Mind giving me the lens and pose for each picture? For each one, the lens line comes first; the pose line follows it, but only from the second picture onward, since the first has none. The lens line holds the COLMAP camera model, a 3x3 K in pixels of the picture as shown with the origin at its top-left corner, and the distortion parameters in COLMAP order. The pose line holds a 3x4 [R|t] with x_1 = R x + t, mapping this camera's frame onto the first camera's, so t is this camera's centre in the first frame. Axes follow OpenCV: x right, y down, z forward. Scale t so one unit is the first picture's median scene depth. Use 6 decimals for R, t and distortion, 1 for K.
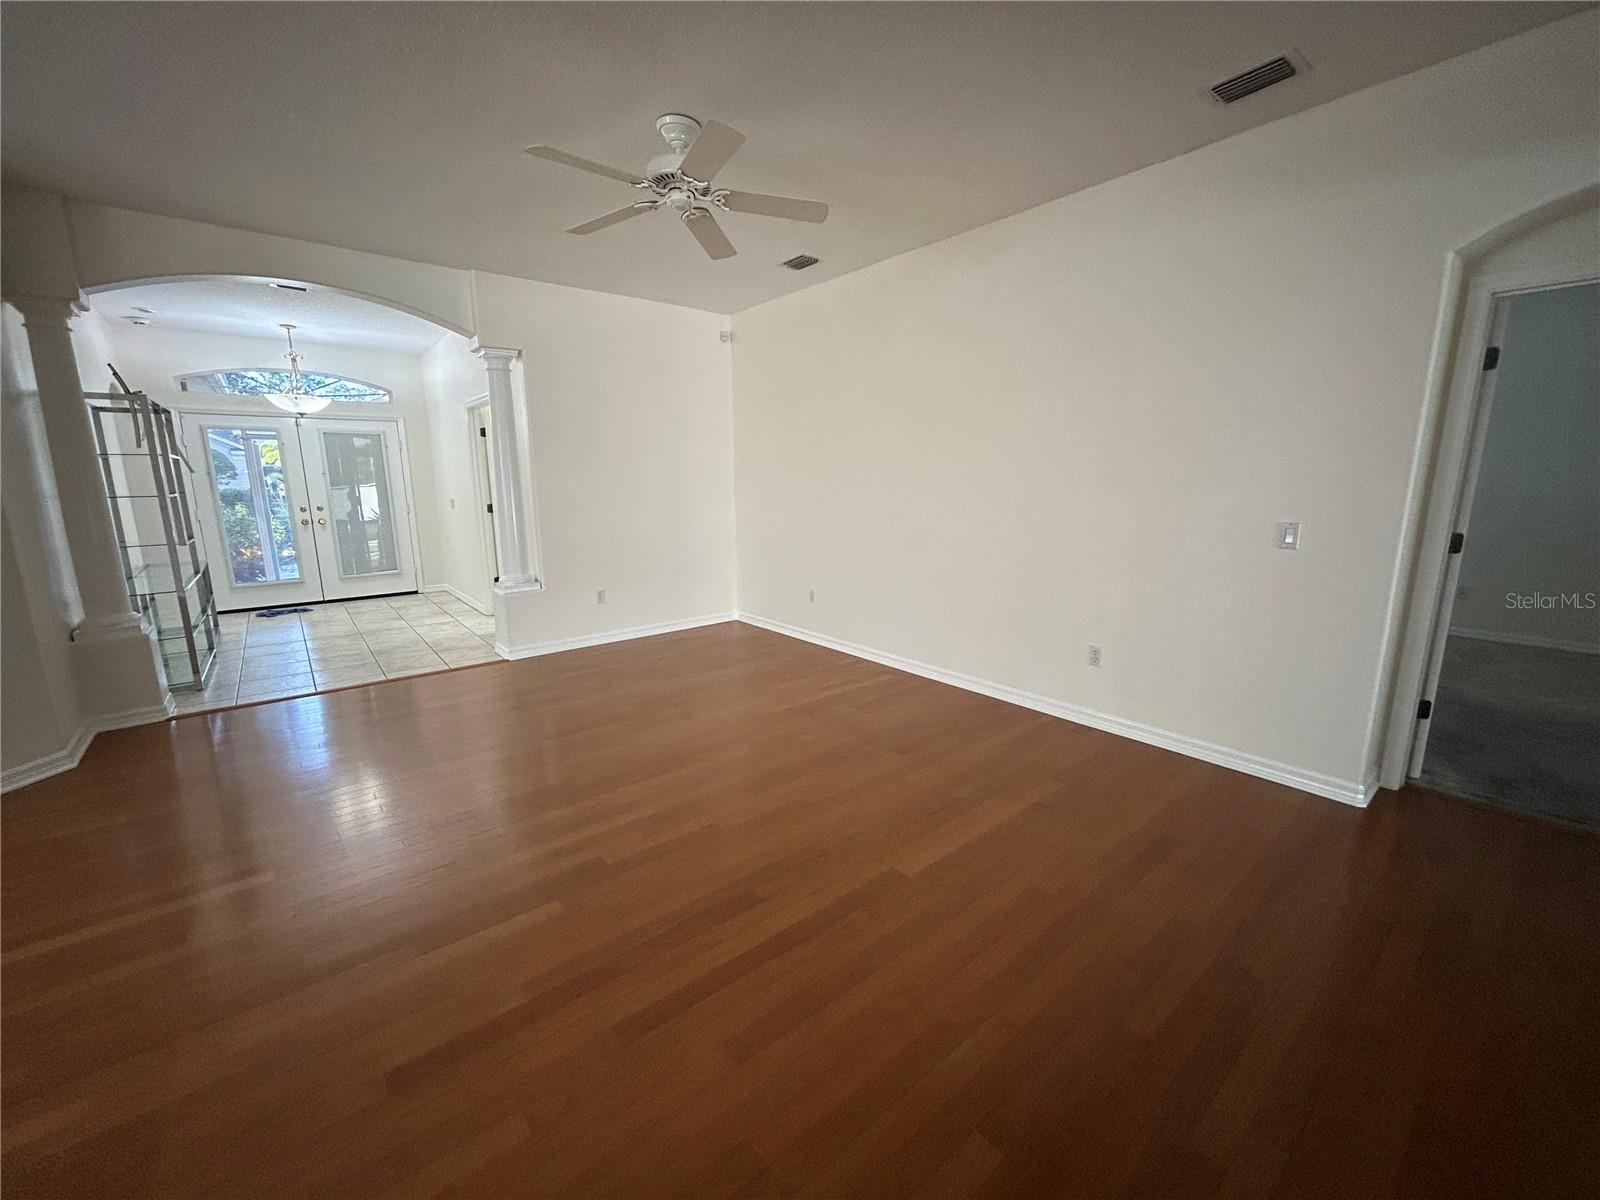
lens RADIAL K [[642.6, 0, 806.8], [0, 642.6, 599.0], [0, 0, 1]] dist [-0.001960, 0.000182]
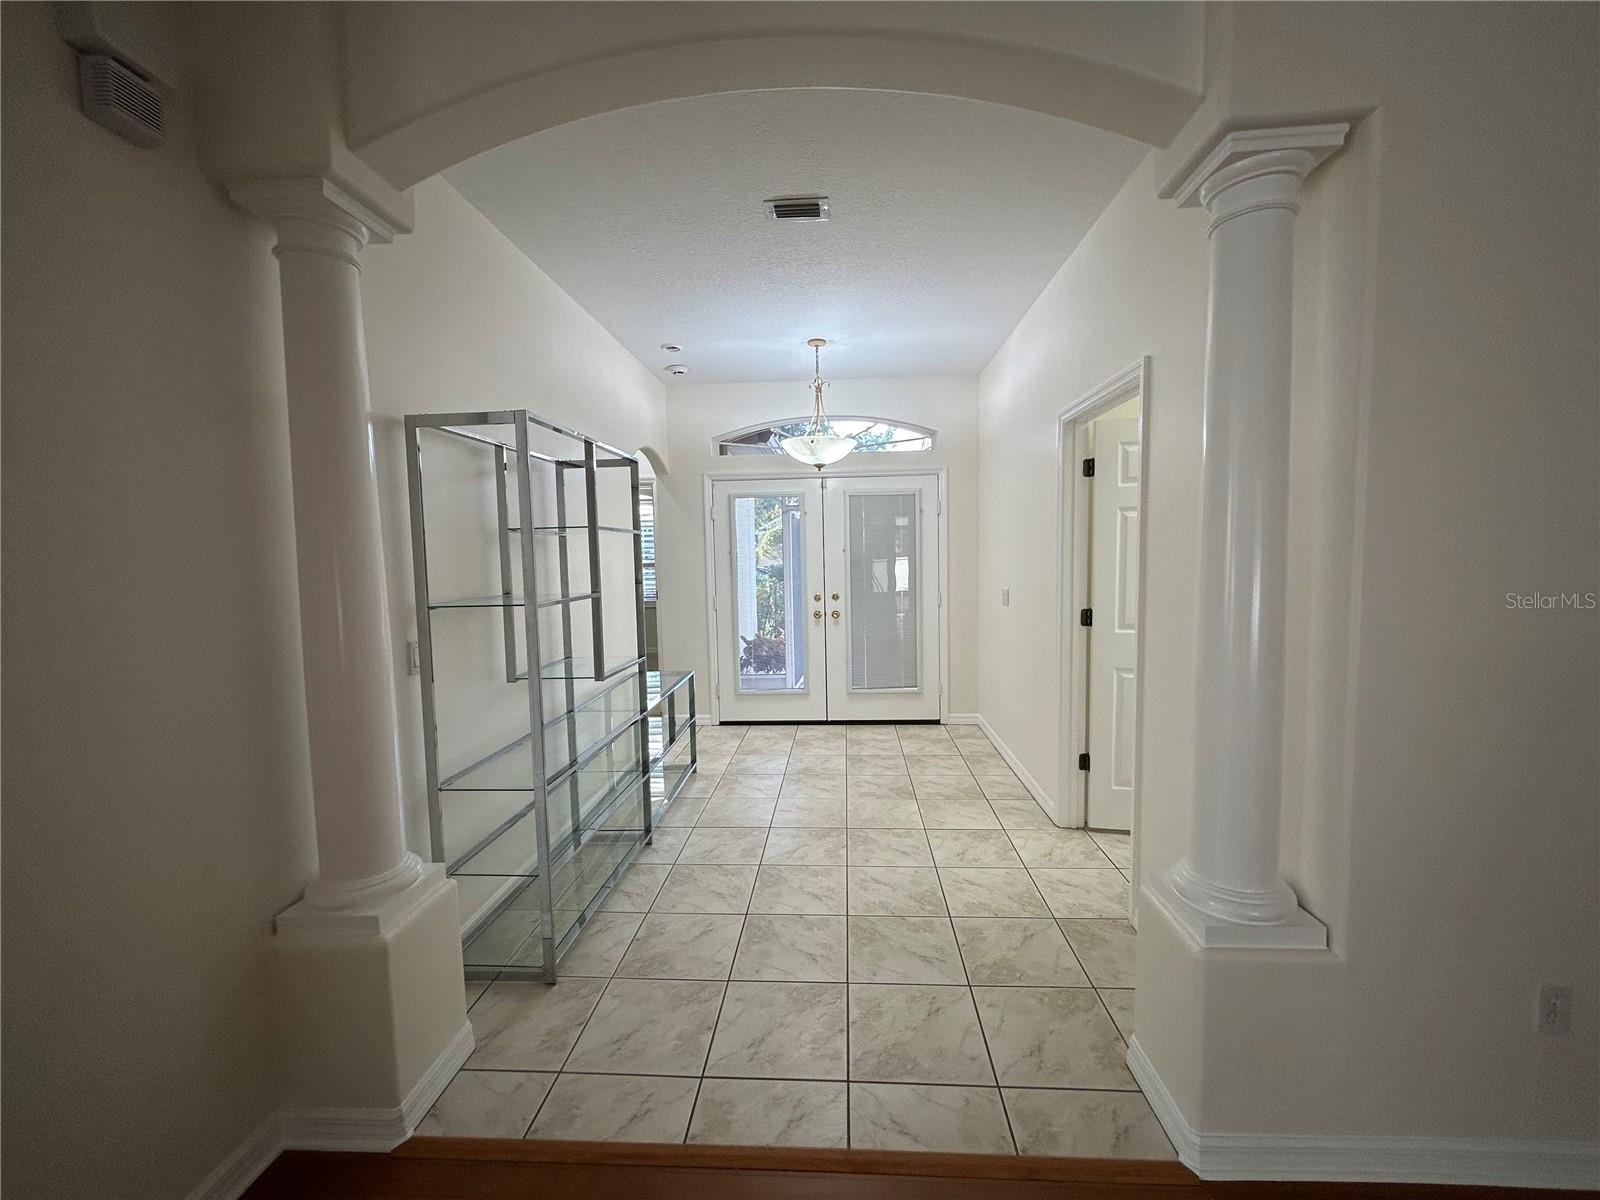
lens RADIAL K [[642.6, 0, 806.8], [0, 642.6, 599.0], [0, 0, 1]] dist [-0.001960, 0.000182]
pose [[0.732535, 0.043743, -0.679323, -0.285608], [-0.113425, 0.991826, -0.058443, -0.092875], [0.671213, 0.119864, 0.731509, 0.444860]]
